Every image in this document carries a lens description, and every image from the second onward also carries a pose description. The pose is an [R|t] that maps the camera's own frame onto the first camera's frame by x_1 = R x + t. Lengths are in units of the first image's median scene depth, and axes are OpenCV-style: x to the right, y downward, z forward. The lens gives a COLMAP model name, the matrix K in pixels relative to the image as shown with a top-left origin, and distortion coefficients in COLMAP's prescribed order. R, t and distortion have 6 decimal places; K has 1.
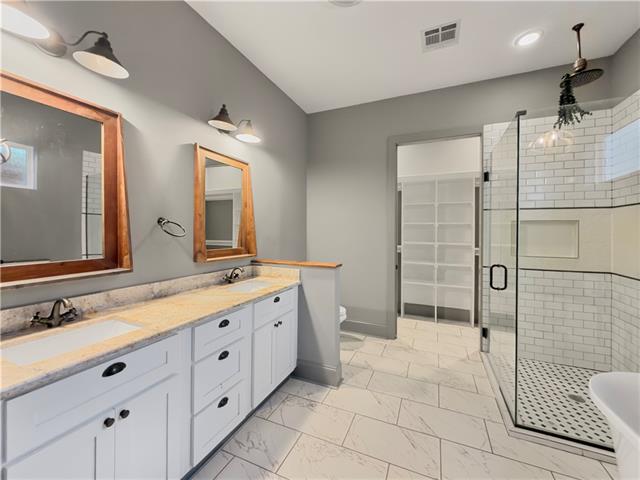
lens RADIAL K [[261.5, 0, 320.7], [0, 261.5, 231.8], [0, 0, 1]] dist [-0.001269, -0.000145]
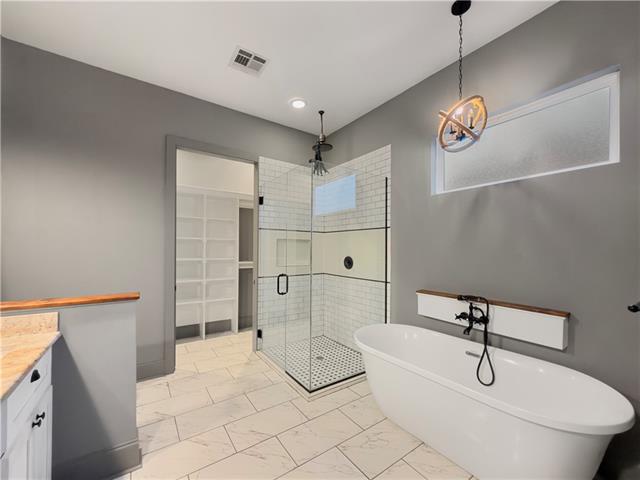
lens RADIAL K [[261.5, 0, 318.6], [0, 261.5, 247.7], [0, 0, 1]] dist [-0.001269, -0.000145]
pose [[0.515534, -0.001398, 0.856868, -0.269305], [-0.003724, 0.999986, 0.003872, -0.005409], [-0.856861, -0.005187, 0.515522, 0.192153]]
